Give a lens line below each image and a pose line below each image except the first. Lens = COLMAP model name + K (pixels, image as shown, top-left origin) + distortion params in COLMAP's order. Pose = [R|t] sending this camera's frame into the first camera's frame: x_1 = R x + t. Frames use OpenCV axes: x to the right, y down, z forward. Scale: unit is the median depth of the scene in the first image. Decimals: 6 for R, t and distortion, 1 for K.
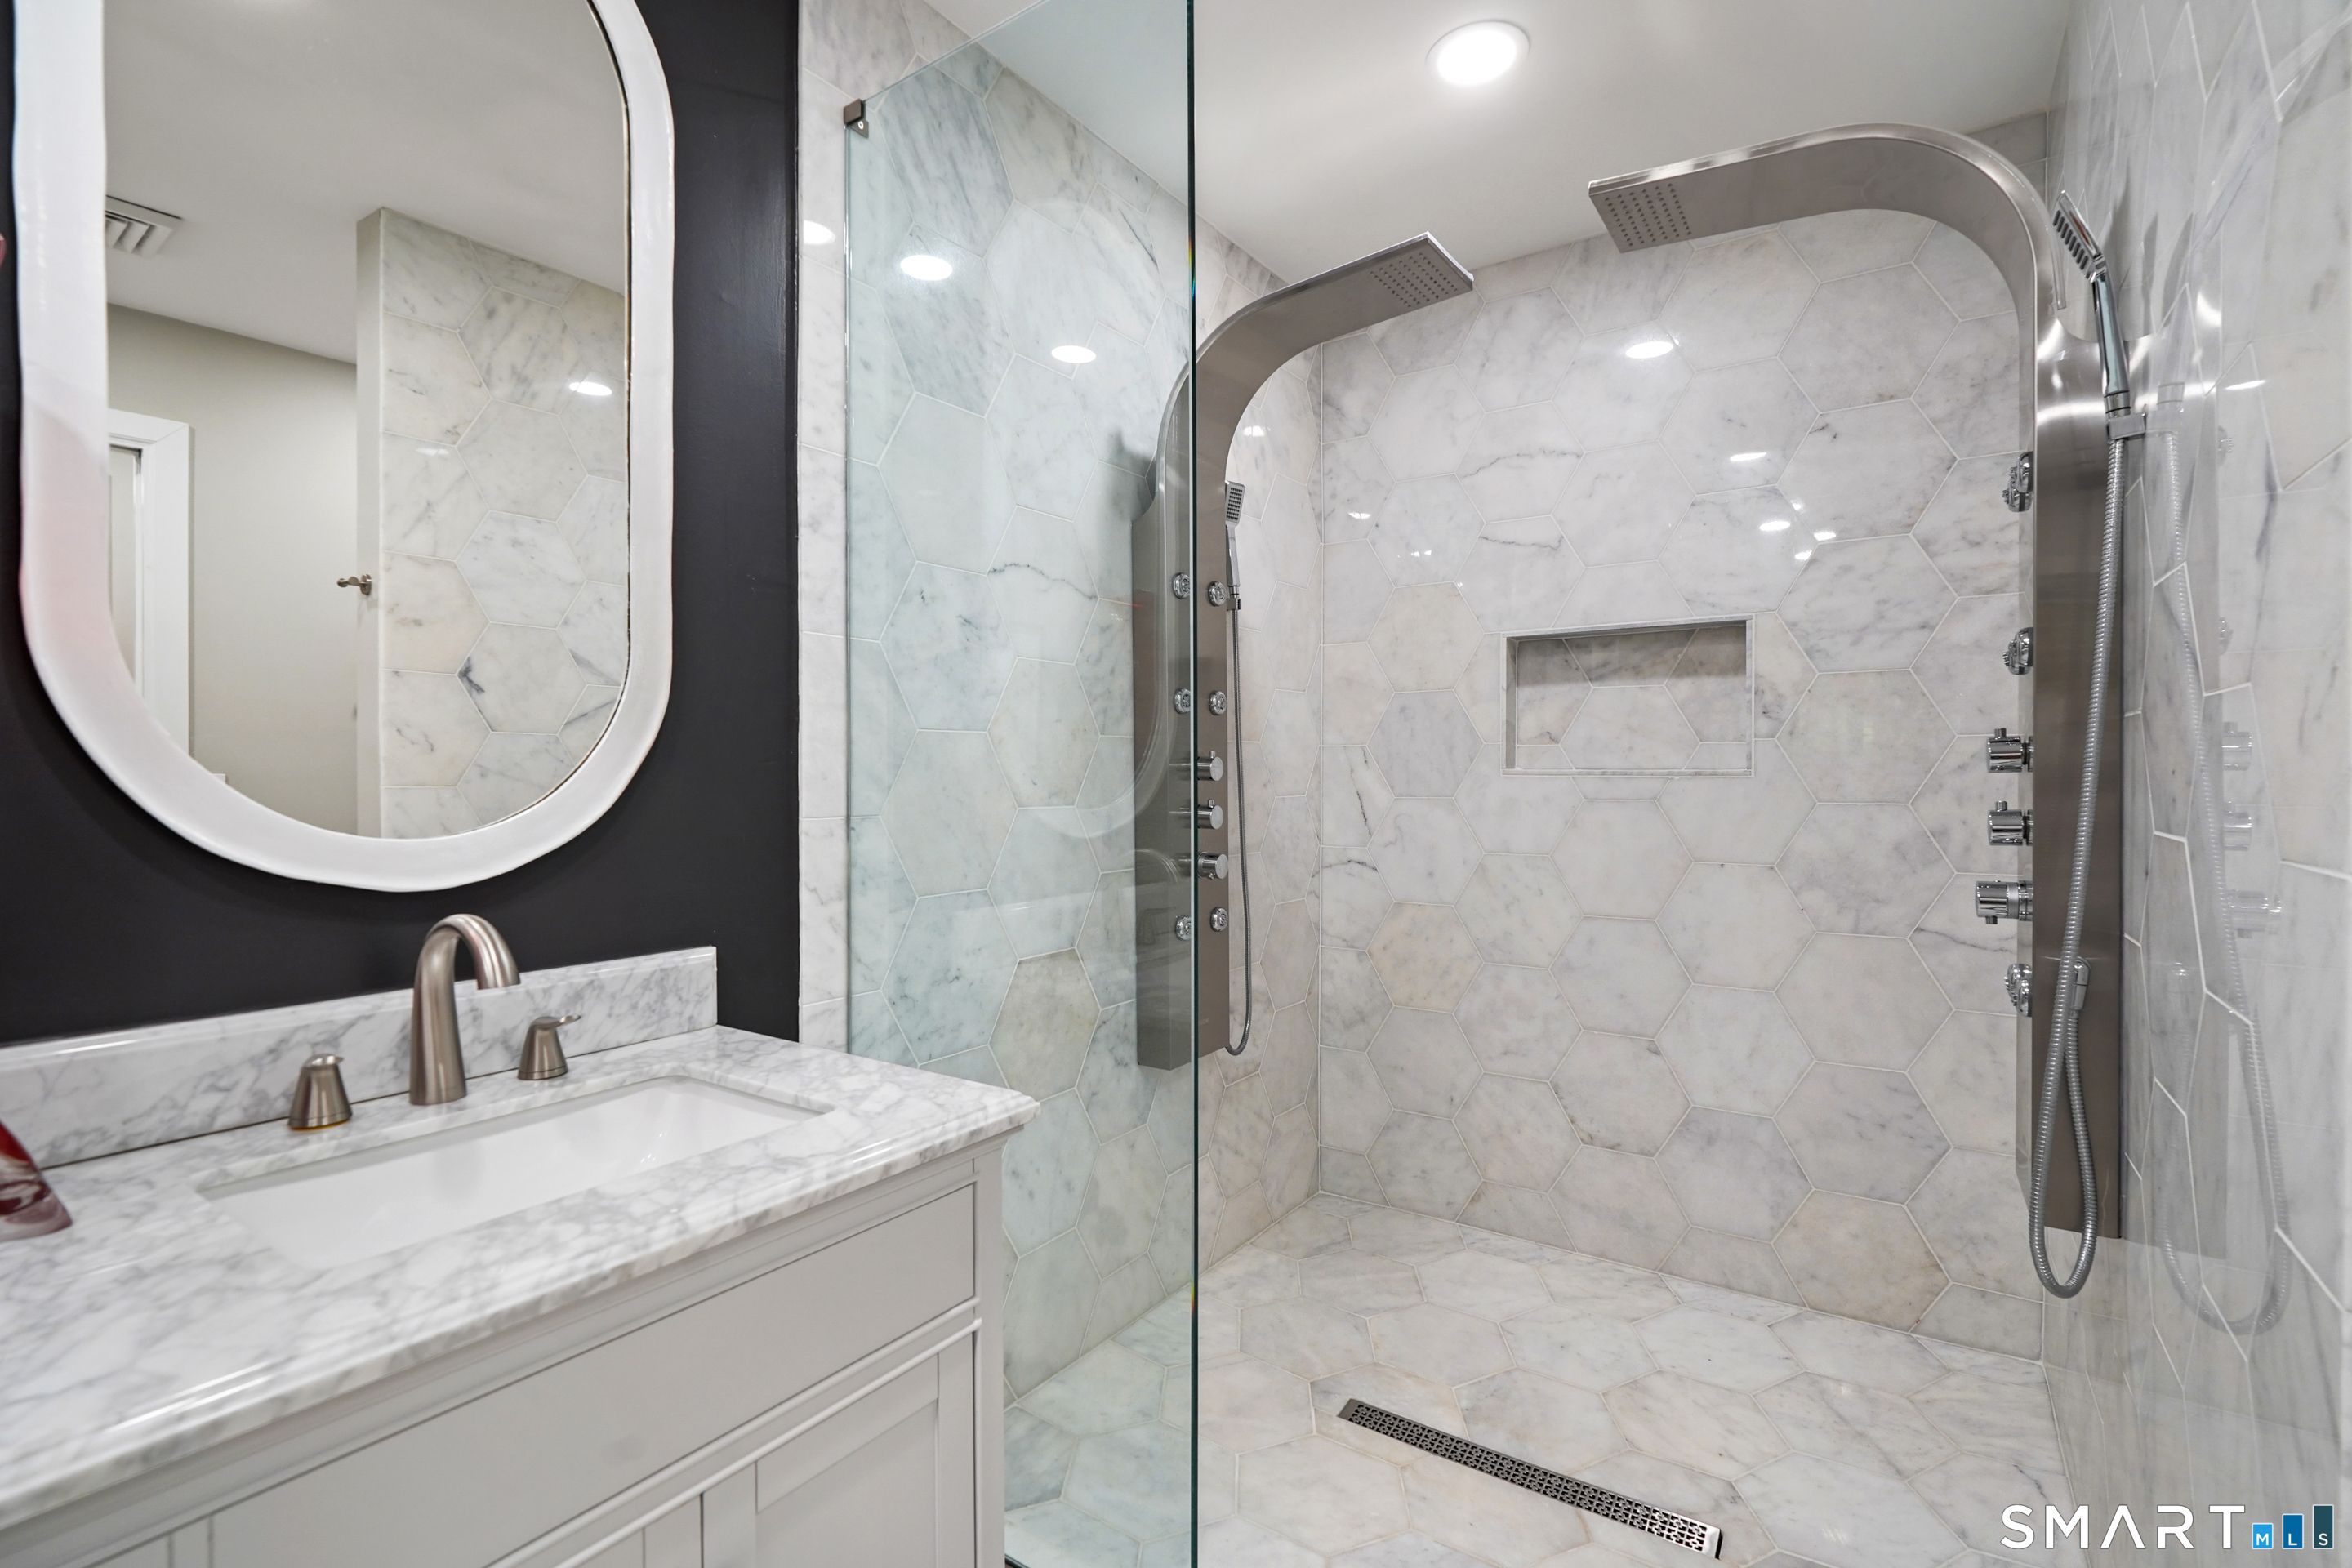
lens RADIAL K [[1068.6, 0, 1158.7], [0, 1068.6, 787.0], [0, 0, 1]] dist [-0.013762, 0.006282]
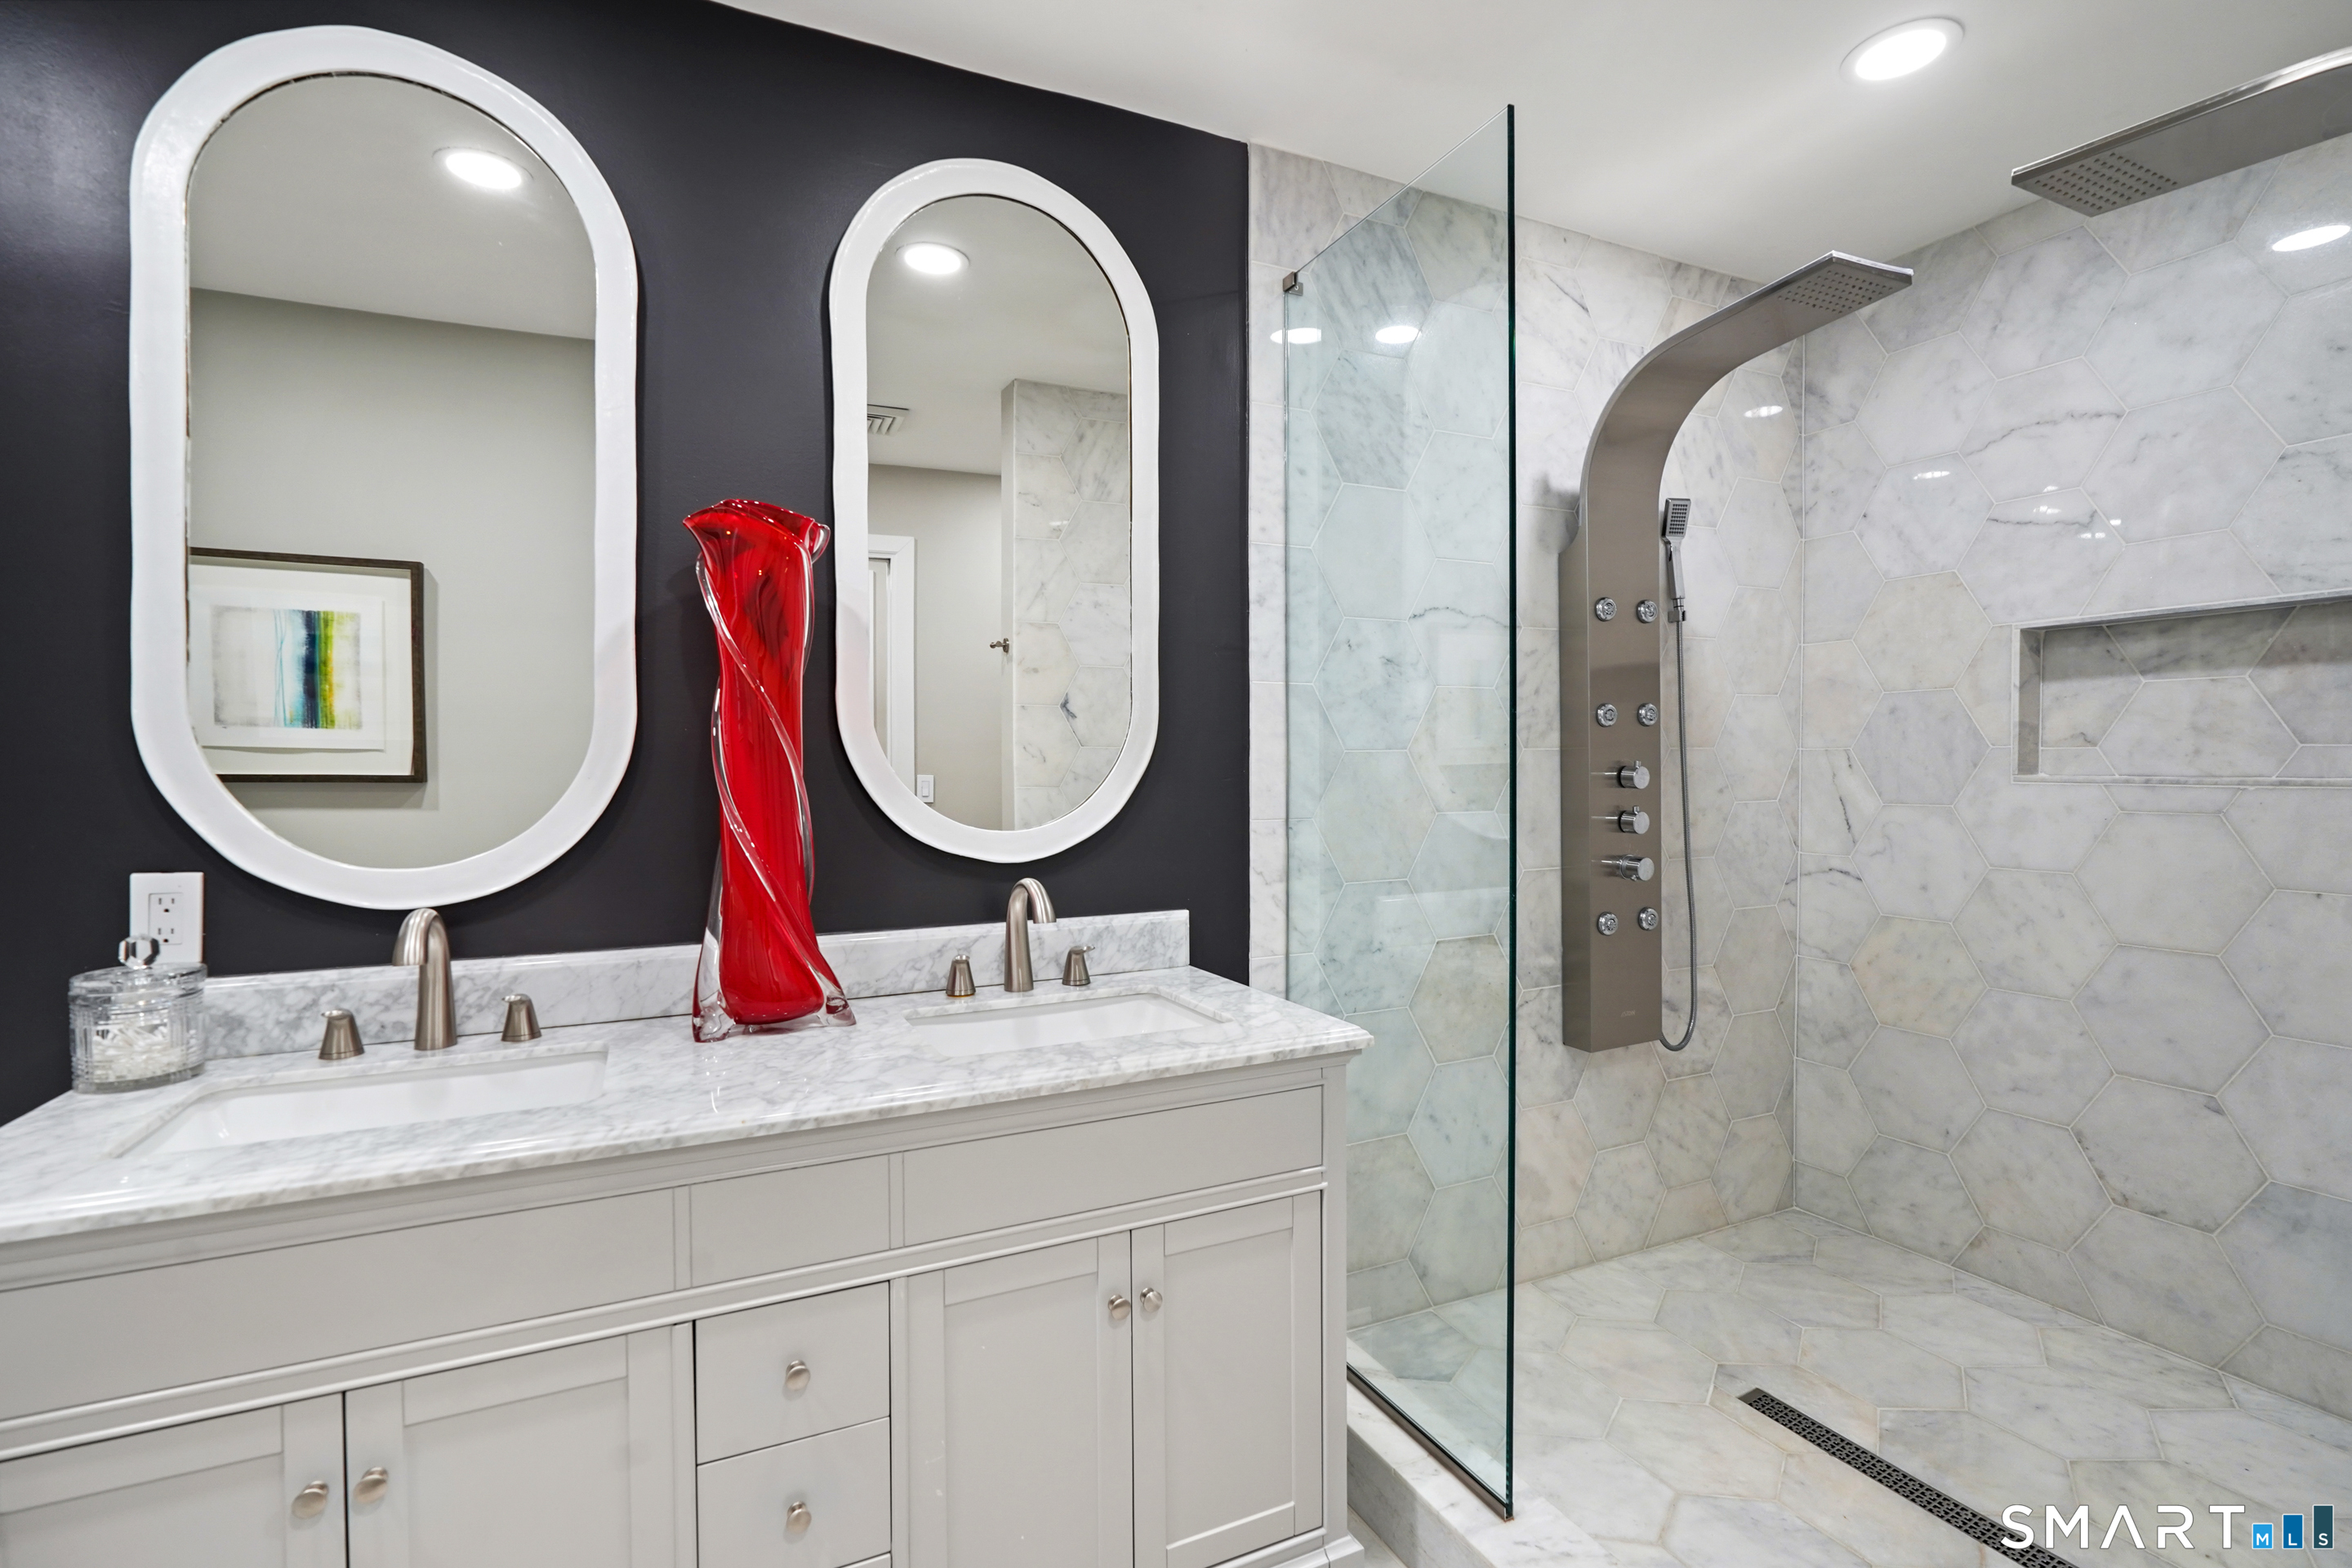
lens RADIAL K [[1068.6, 0, 1158.7], [0, 1068.6, 787.0], [0, 0, 1]] dist [-0.013762, 0.006282]
pose [[0.866581, 0.006647, -0.498993, 0.196316], [-0.000597, 0.999924, 0.012284, -0.023860], [0.499037, -0.010347, 0.866519, -0.189464]]
